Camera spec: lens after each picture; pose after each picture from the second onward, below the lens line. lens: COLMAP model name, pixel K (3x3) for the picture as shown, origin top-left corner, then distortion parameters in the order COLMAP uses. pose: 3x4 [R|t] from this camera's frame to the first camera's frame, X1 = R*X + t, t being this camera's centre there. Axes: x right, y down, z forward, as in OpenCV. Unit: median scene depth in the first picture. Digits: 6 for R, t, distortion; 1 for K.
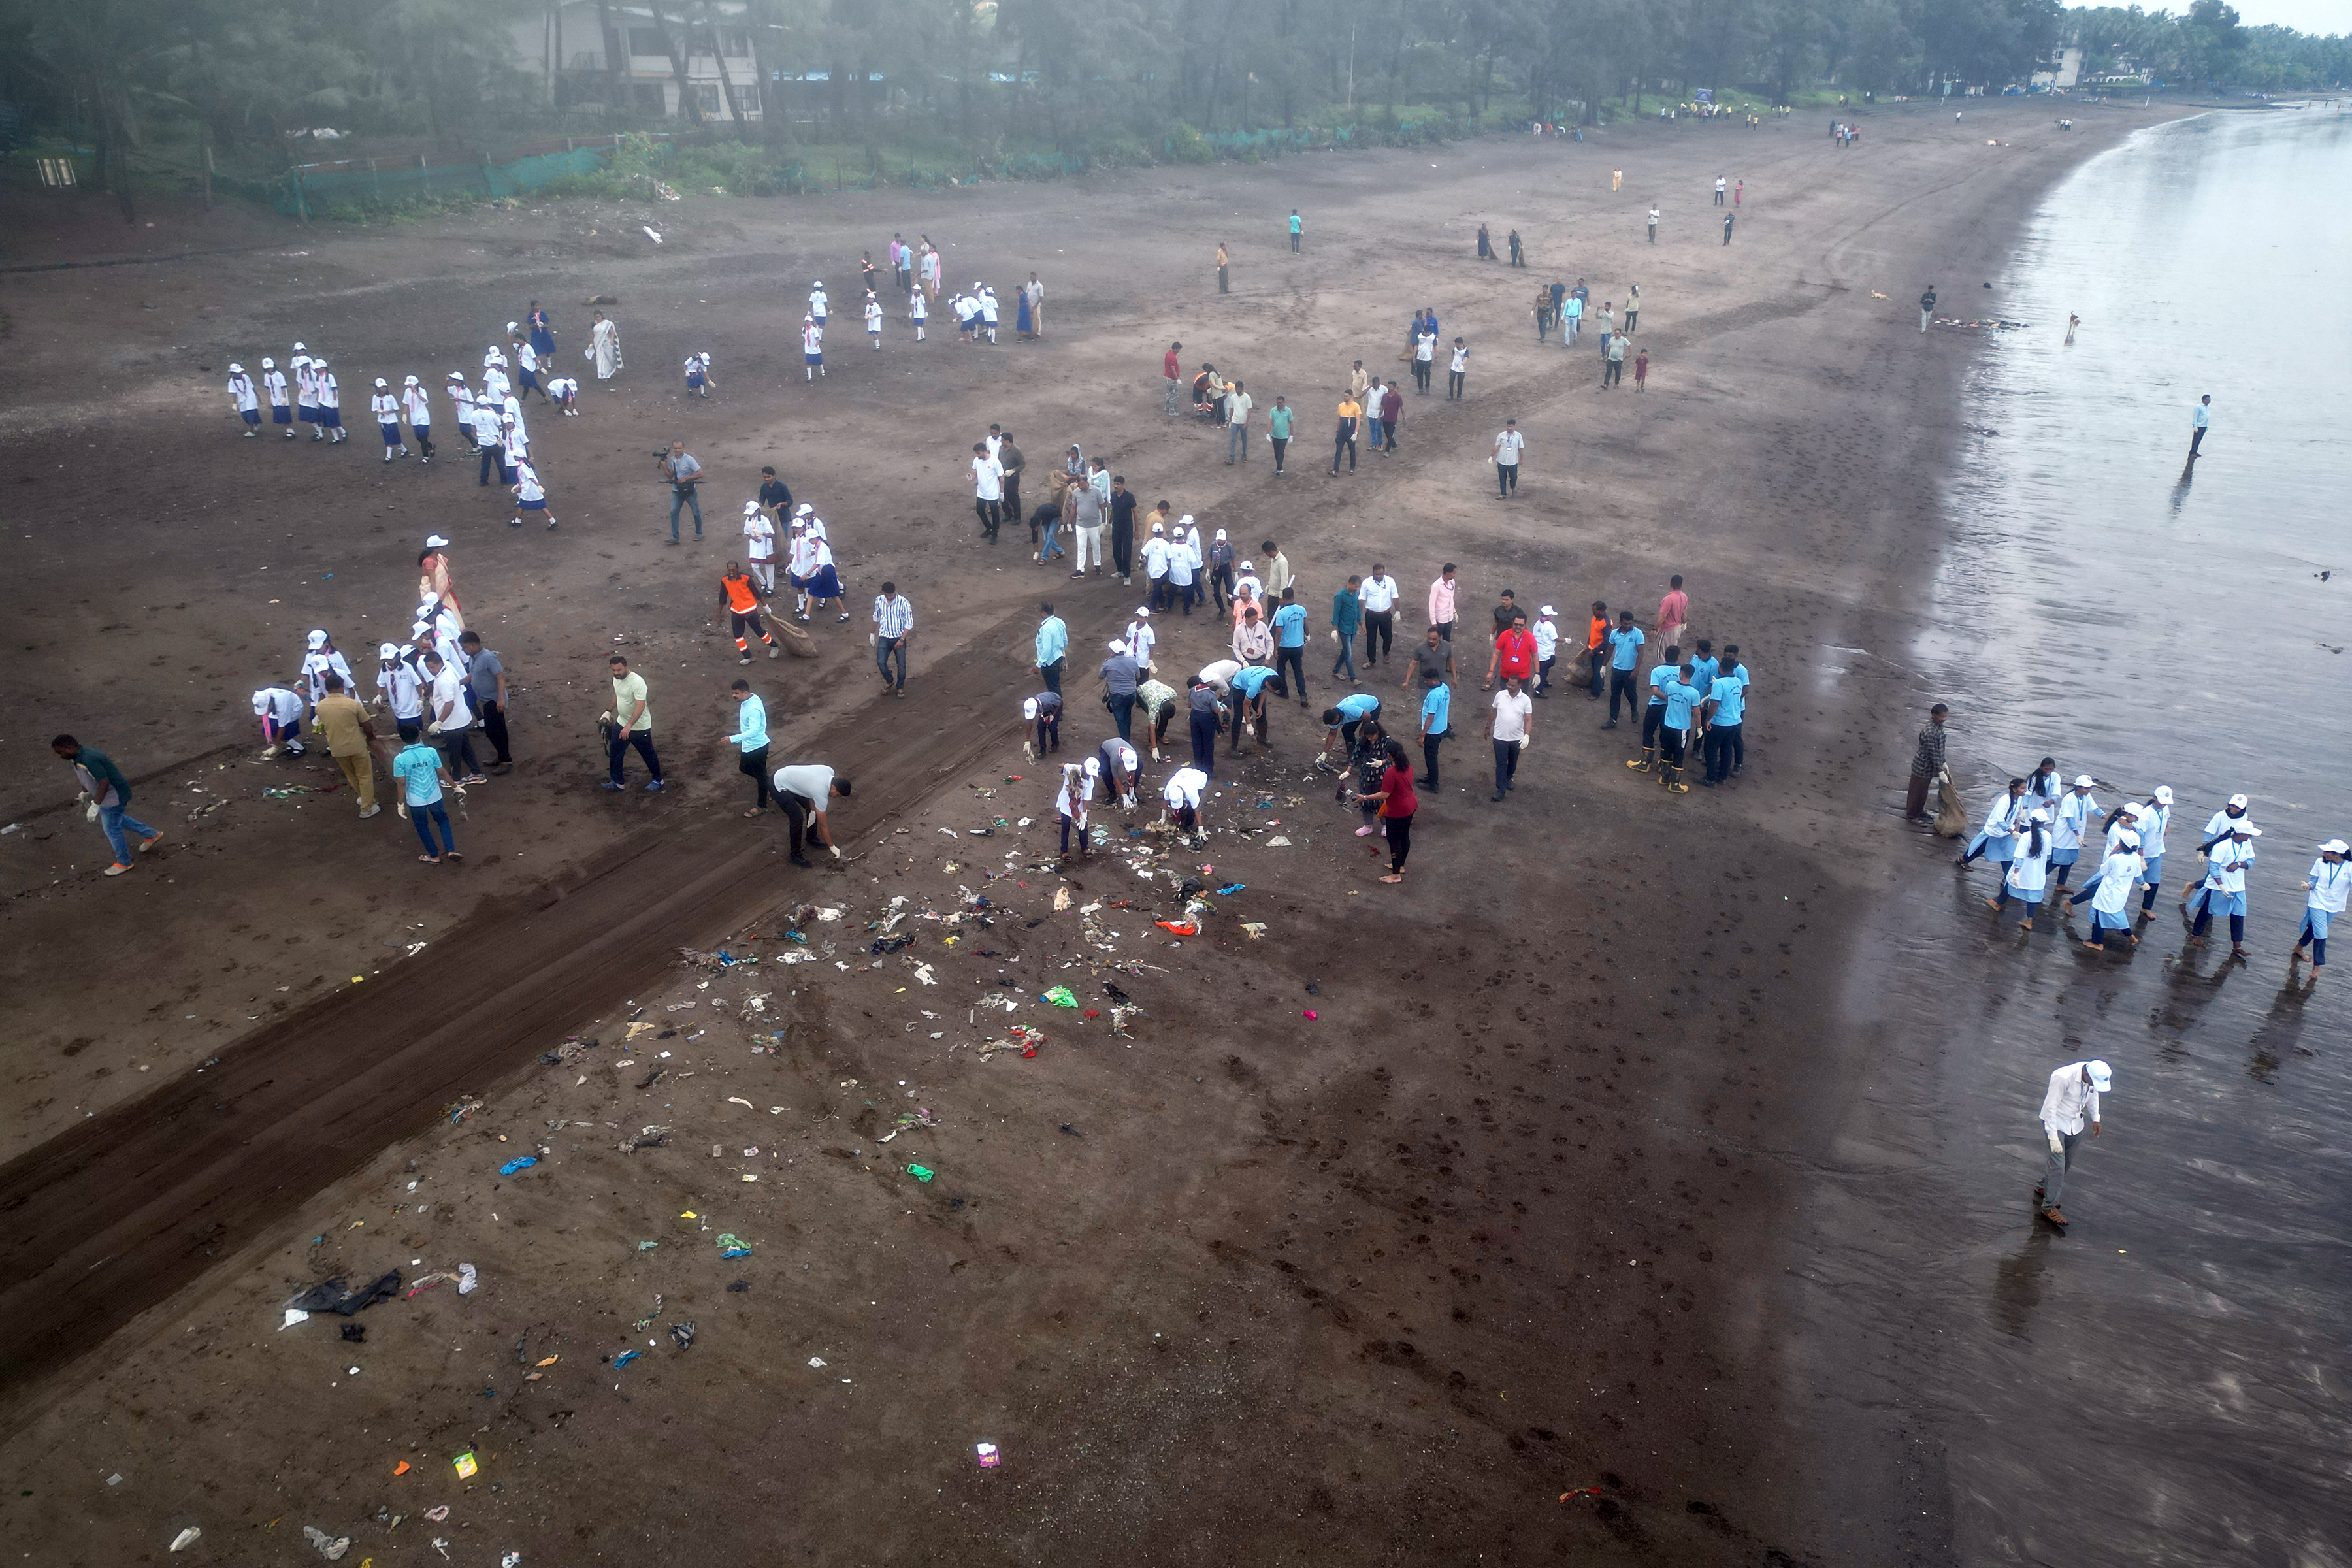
lens RADIAL K [[1698.0, 0, 1163.1], [0, 1698.0, 768.2], [0, 0, 1]] dist [0.051017, -0.049302]
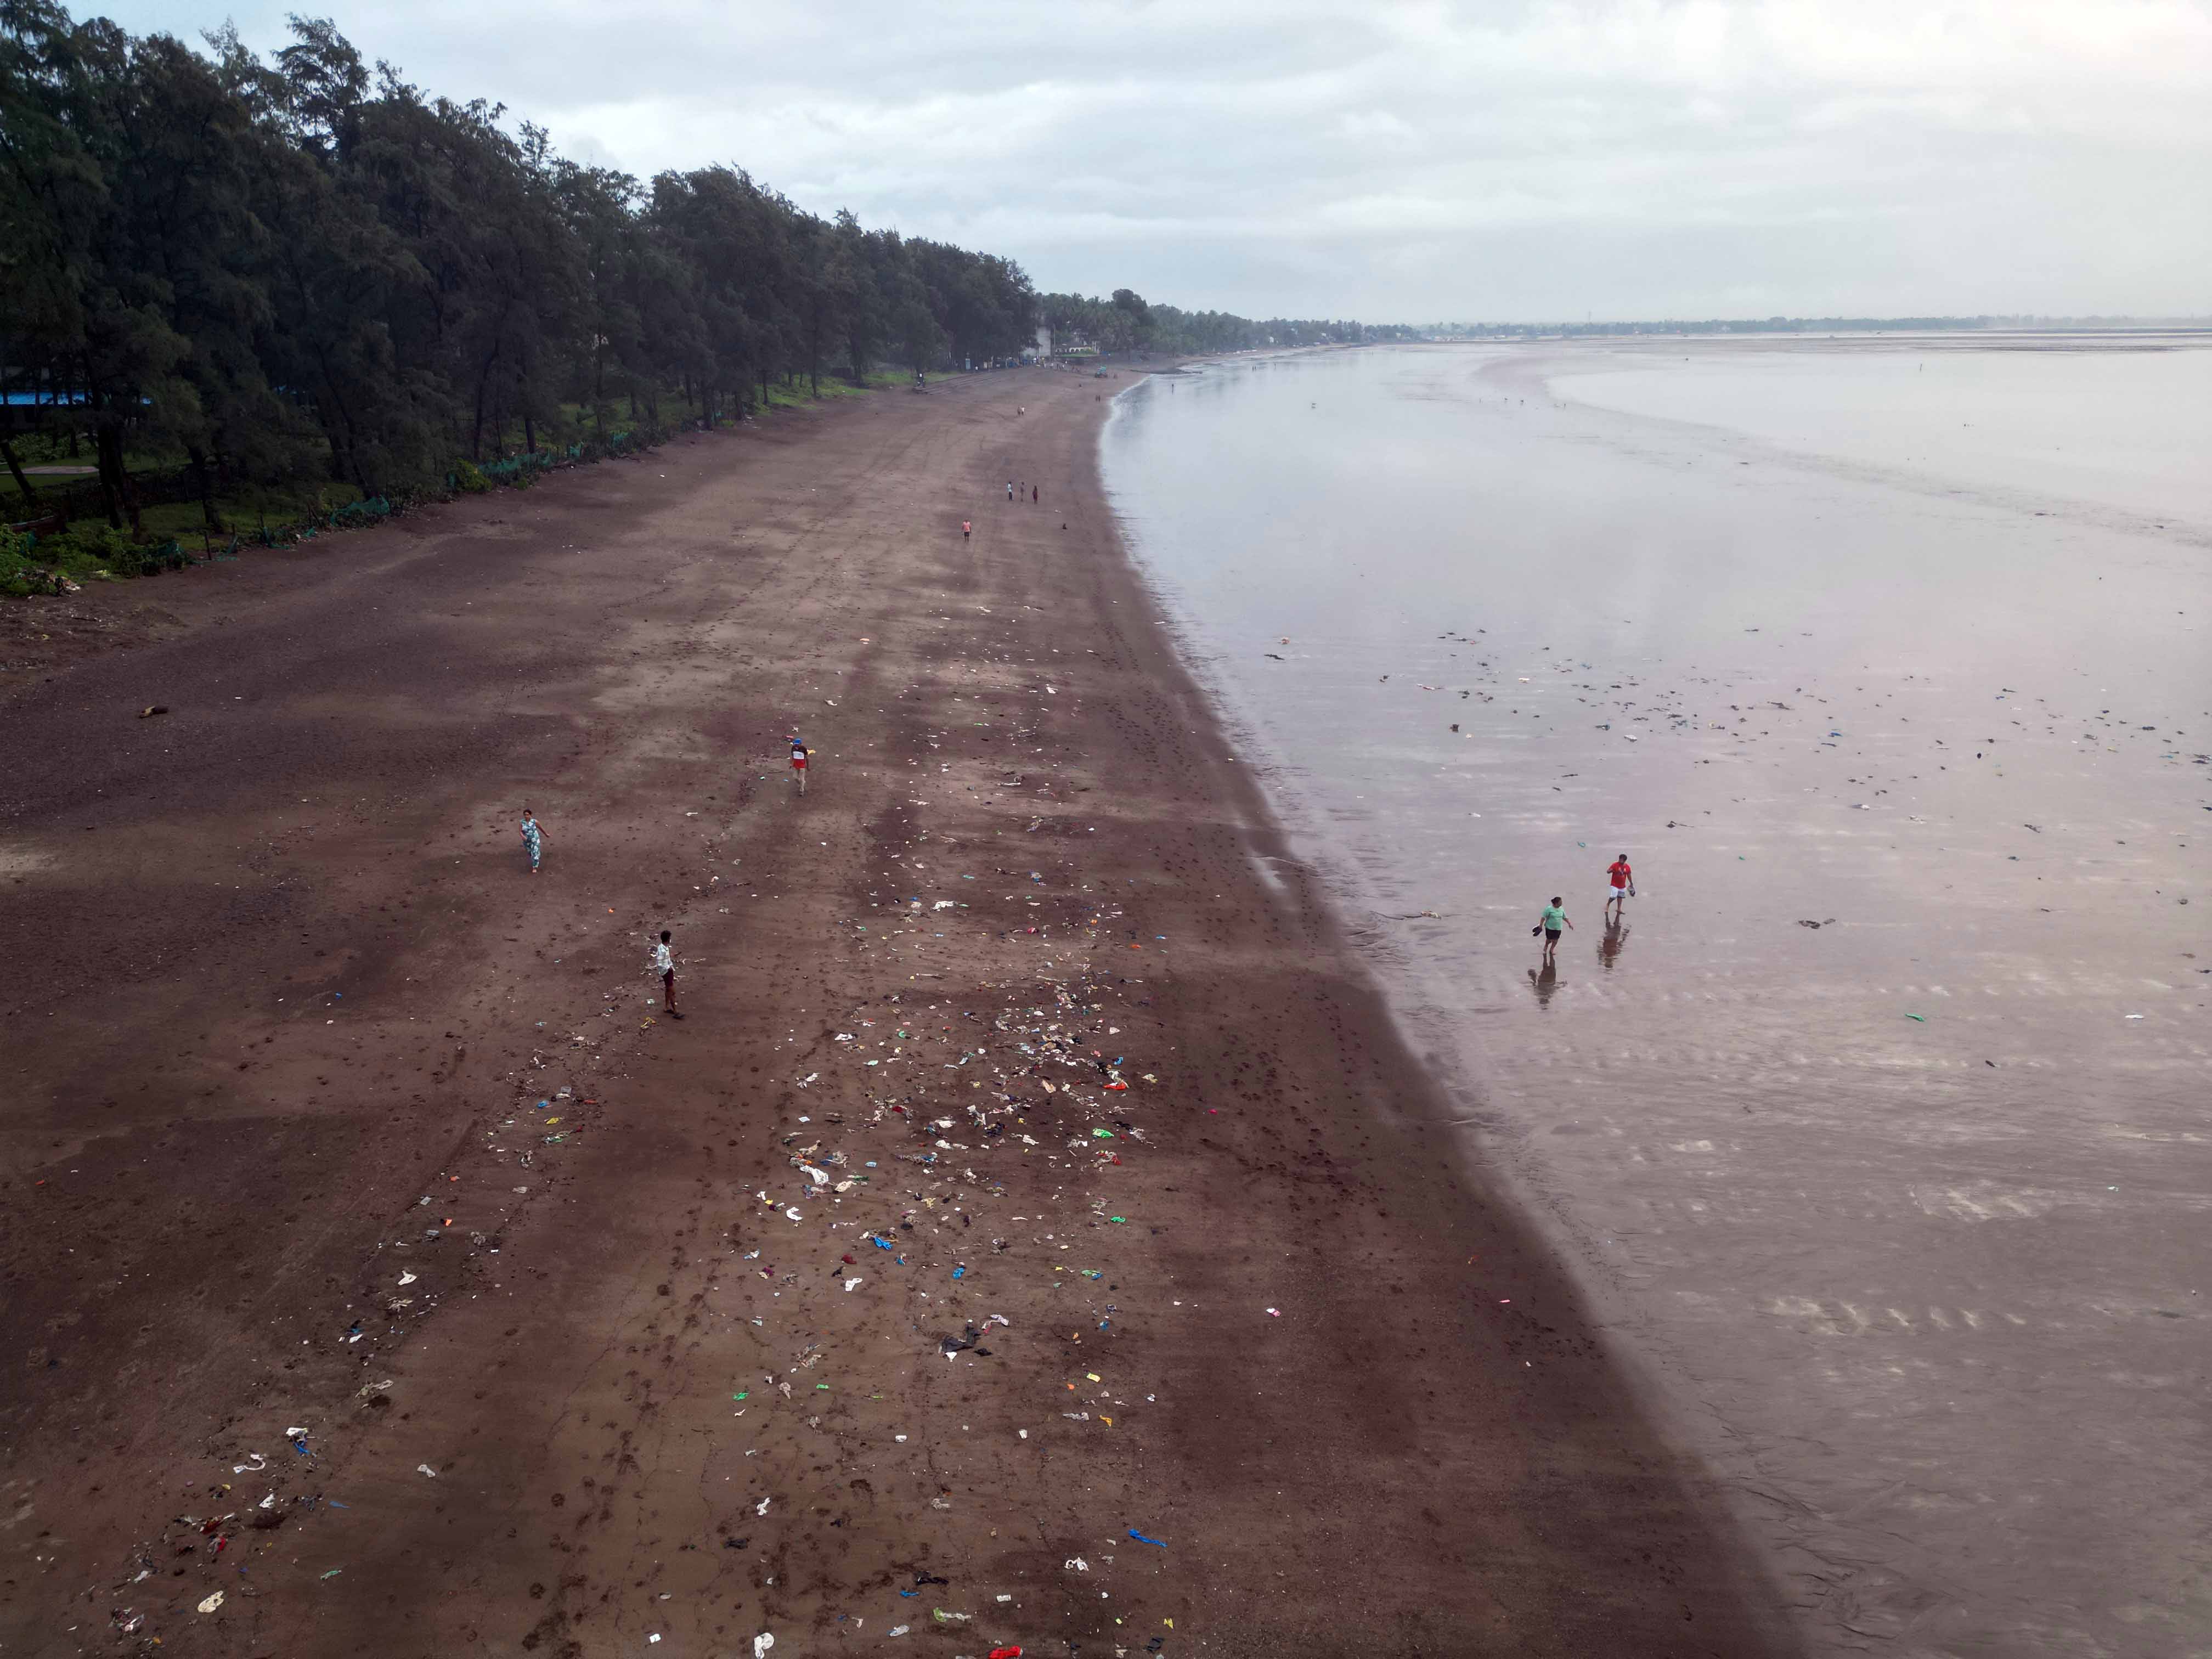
lens RADIAL K [[1526.3, 0, 1126.0], [0, 1526.3, 837.9], [0, 0, 1]] dist [0.023000, -0.009392]
pose [[0.871647, -0.157197, 0.464242, -0.668539], [0.189341, 0.981639, -0.023109, -0.122875], [-0.452086, 0.108043, 0.885407, -0.469992]]
